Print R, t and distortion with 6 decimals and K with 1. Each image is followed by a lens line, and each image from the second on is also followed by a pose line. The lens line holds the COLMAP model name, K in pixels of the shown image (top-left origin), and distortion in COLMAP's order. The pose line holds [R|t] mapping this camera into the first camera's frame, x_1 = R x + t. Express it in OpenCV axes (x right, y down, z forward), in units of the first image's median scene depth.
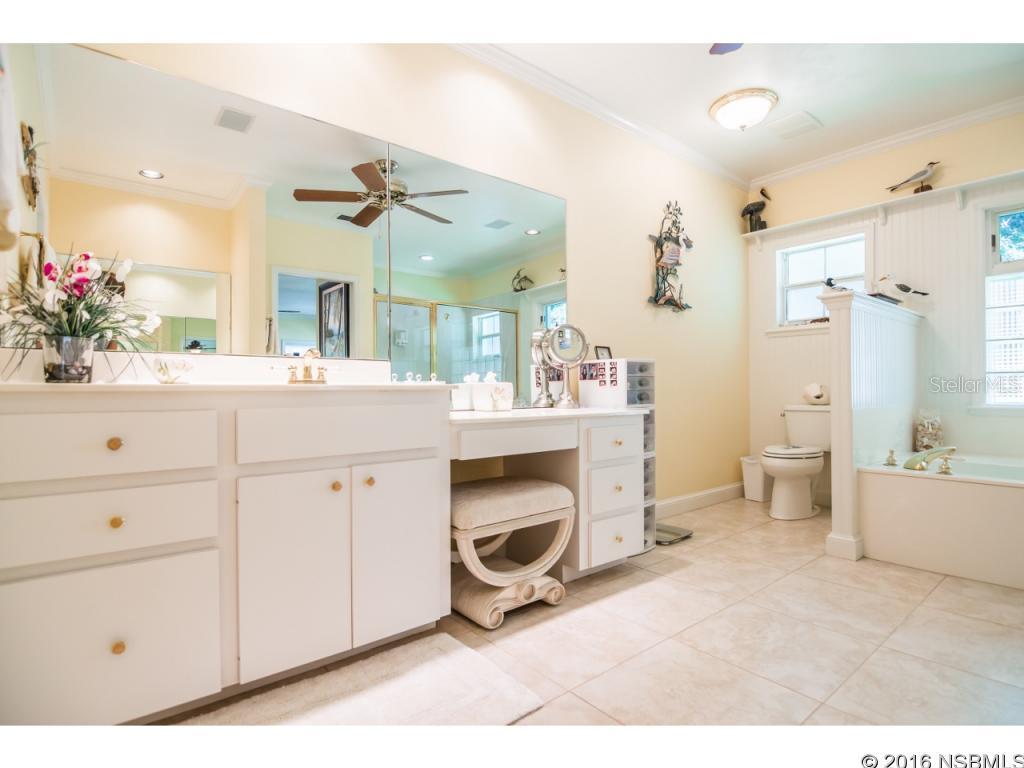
lens RADIAL K [[583.6, 0, 515.2], [0, 583.6, 385.5], [0, 0, 1]] dist [-0.003454, -0.000450]
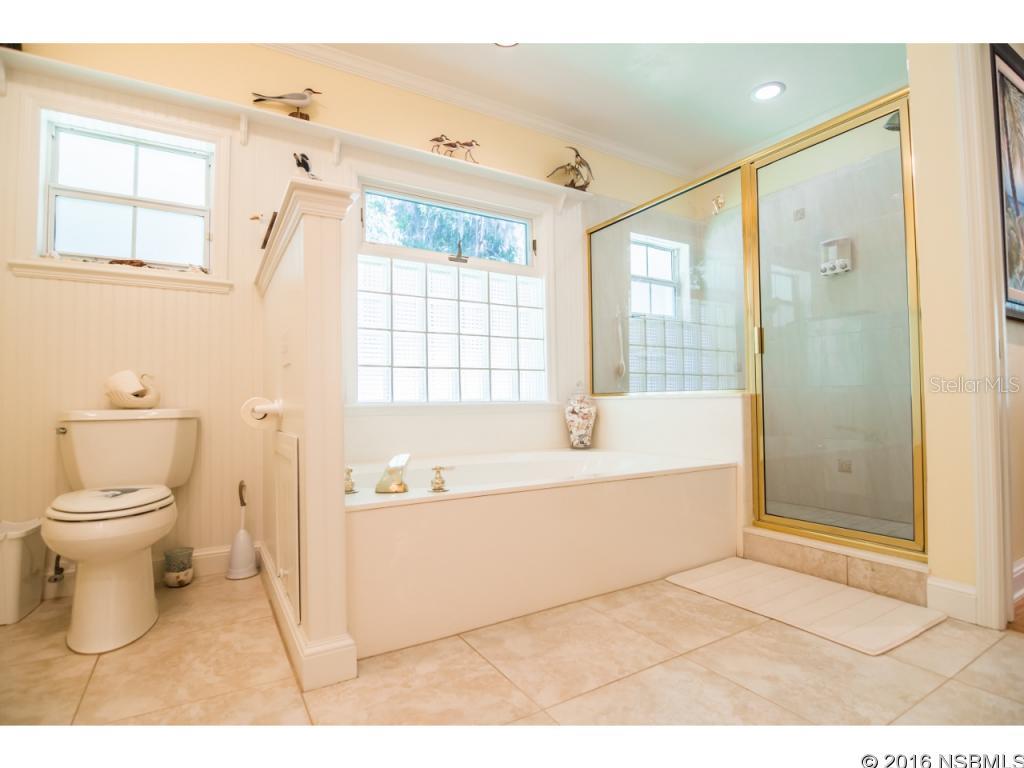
lens RADIAL K [[515.1, 0, 516.8], [0, 515.1, 389.5], [0, 0, 1]] dist [-0.013704, -0.006363]
pose [[0.146392, 0.029678, 0.988781, 0.094216], [0.009487, 0.999462, -0.031403, 0.036223], [-0.989181, 0.013978, 0.146032, 0.606209]]
